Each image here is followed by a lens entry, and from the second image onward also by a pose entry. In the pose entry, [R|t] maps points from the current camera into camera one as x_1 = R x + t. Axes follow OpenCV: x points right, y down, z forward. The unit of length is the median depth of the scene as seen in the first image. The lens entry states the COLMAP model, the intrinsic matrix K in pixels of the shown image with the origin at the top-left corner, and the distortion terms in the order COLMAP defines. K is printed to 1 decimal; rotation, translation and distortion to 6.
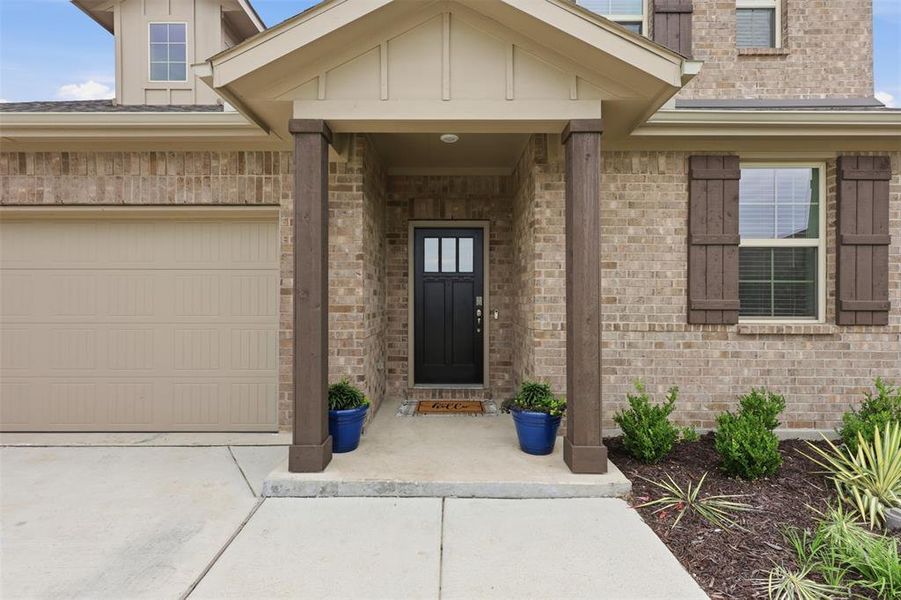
lens RADIAL K [[422.3, 0, 448.9], [0, 422.3, 297.1], [0, 0, 1]] dist [0.002516, 0.000024]
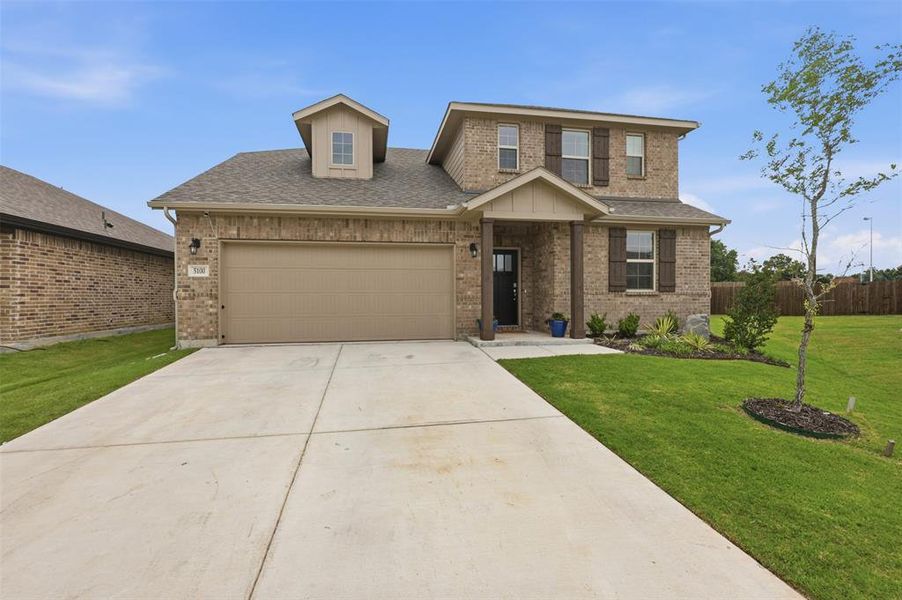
lens RADIAL K [[424.4, 0, 449.5], [0, 424.4, 295.1], [0, 0, 1]] dist [0.004690, -0.000829]
pose [[0.983350, -0.004367, 0.181669, -0.882758], [0.004319, 0.999990, 0.000661, 0.078814], [-0.181670, 0.000135, 0.983360, -1.405644]]
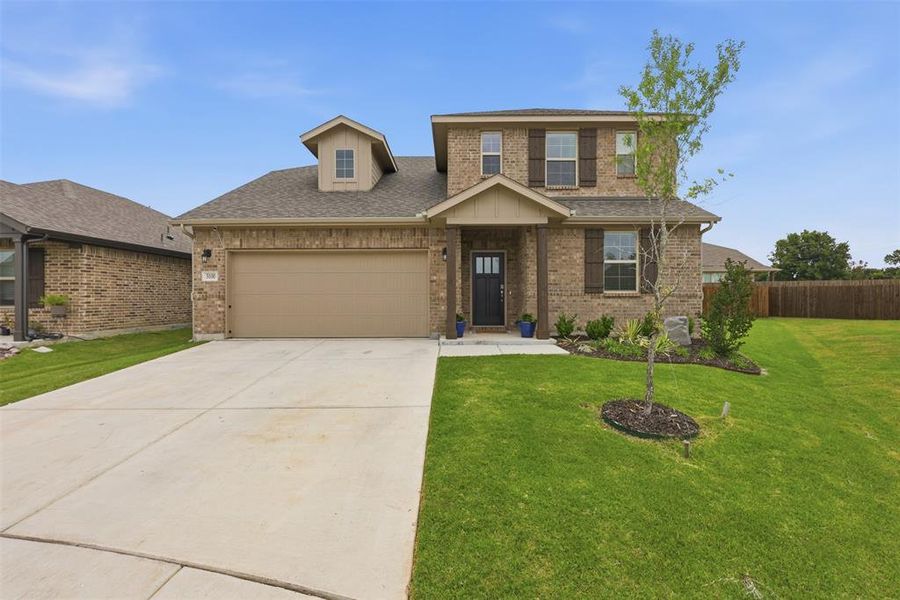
lens RADIAL K [[421.8, 0, 448.4], [0, 421.8, 297.1], [0, 0, 1]] dist [0.002516, 0.000024]
pose [[0.999984, -0.004363, -0.003659, -0.272963], [0.004381, 0.999978, 0.004986, 0.071661], [0.003638, -0.005002, 0.999981, -1.614595]]
